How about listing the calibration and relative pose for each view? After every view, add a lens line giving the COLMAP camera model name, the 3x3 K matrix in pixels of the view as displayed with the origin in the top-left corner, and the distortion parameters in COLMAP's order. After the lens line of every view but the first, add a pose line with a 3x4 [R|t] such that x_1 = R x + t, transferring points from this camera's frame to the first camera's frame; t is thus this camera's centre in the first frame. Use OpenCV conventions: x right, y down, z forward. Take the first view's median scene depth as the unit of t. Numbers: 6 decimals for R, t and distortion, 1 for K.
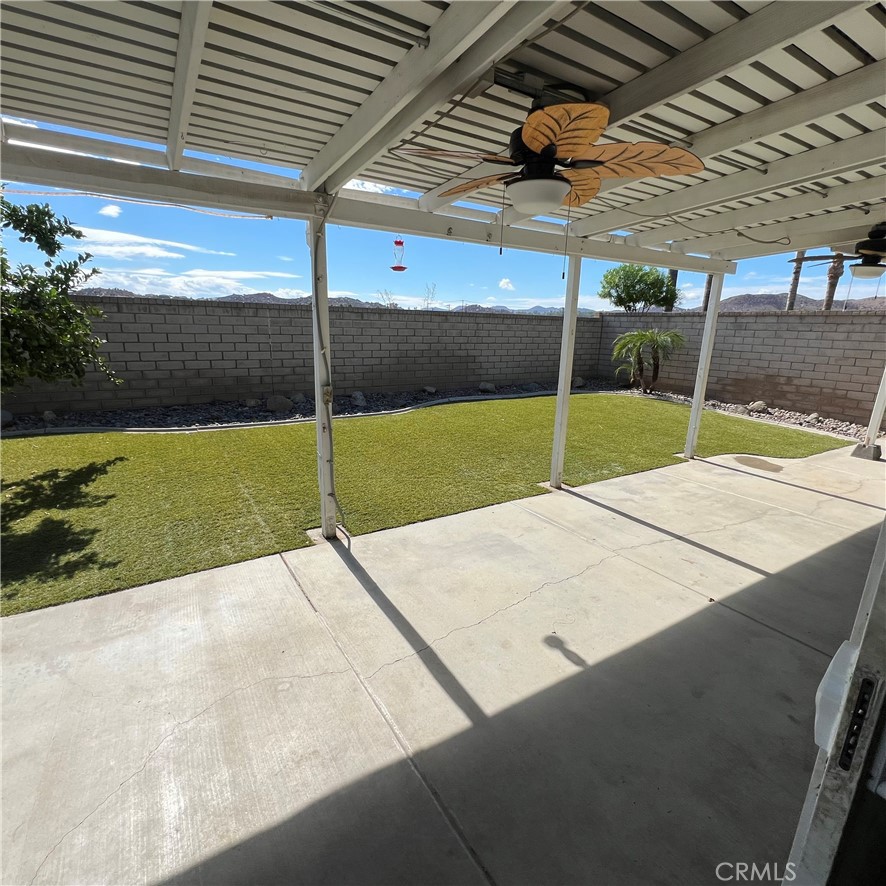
lens RADIAL K [[456.8, 0, 443.3], [0, 456.8, 446.4], [0, 0, 1]] dist [0.011816, 0.001288]
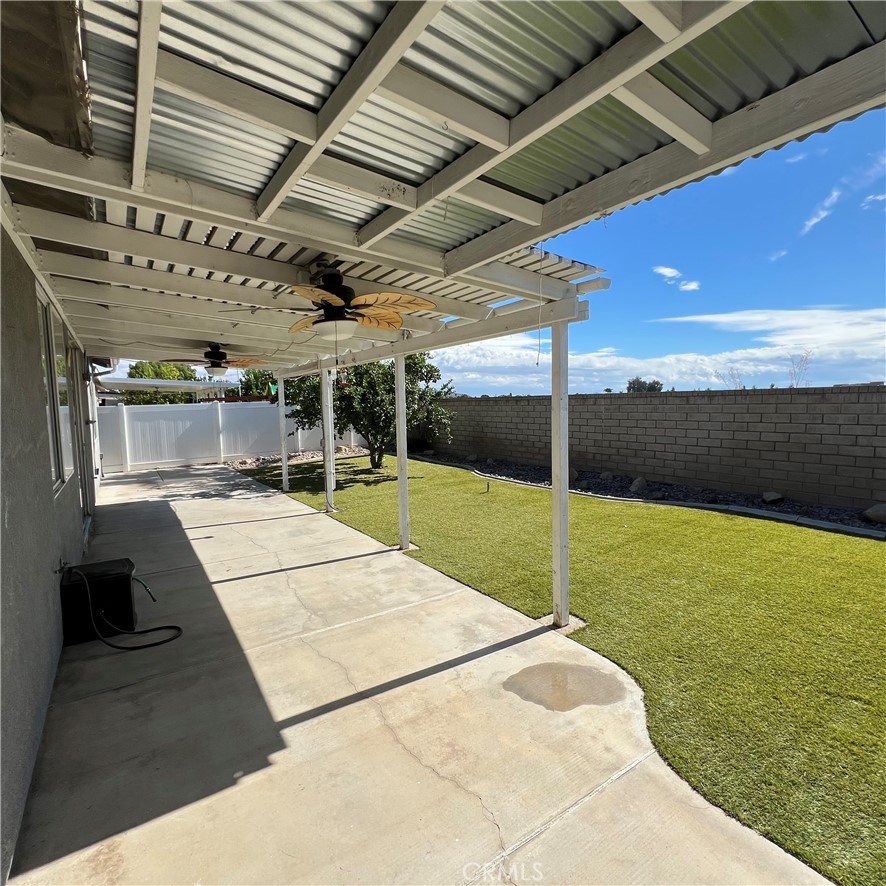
lens RADIAL K [[456.8, 0, 443.2], [0, 456.8, 443.4], [0, 0, 1]] dist [0.011816, 0.001288]
pose [[0.071915, 0.056377, -0.995816, 1.273559], [-0.249124, 0.967772, 0.036799, -0.211880], [0.965798, 0.245435, 0.083642, 0.881381]]
